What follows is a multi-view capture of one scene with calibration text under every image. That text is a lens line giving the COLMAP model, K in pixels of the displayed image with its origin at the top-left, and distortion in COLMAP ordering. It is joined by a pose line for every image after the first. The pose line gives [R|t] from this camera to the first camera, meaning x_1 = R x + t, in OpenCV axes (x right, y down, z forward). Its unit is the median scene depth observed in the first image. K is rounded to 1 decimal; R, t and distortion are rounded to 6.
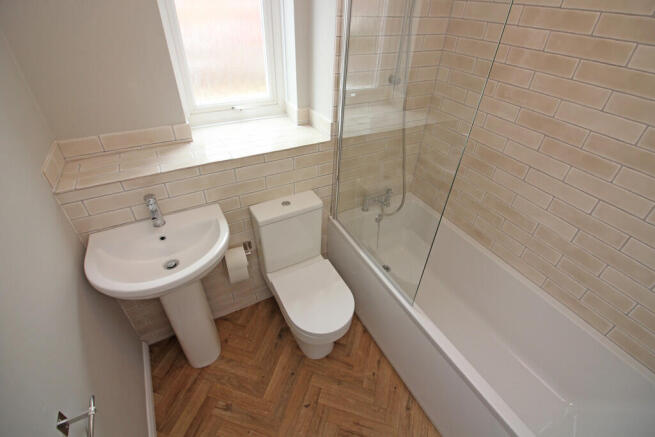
lens RADIAL K [[300.3, 0, 331.4], [0, 300.3, 216.7], [0, 0, 1]] dist [-0.025782, -0.001736]
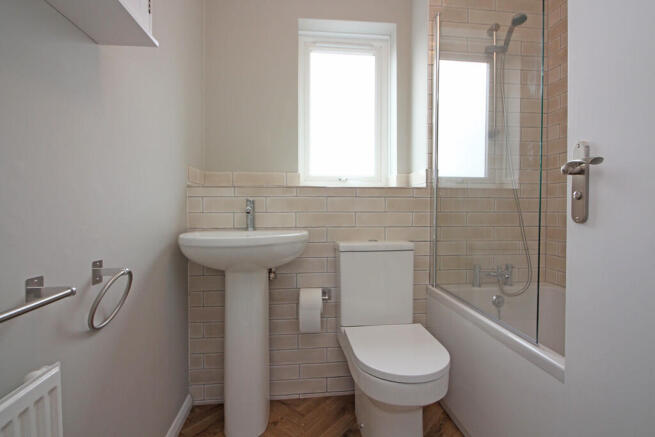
lens RADIAL K [[331.9, 0, 324.8], [0, 331.9, 216.7], [0, 0, 1]] dist [-0.038101, -0.000723]
pose [[0.917418, -0.034348, -0.396439, 0.110626], [-0.208581, 0.806924, -0.552600, 0.455232], [0.338877, 0.589655, 0.733123, 0.144537]]
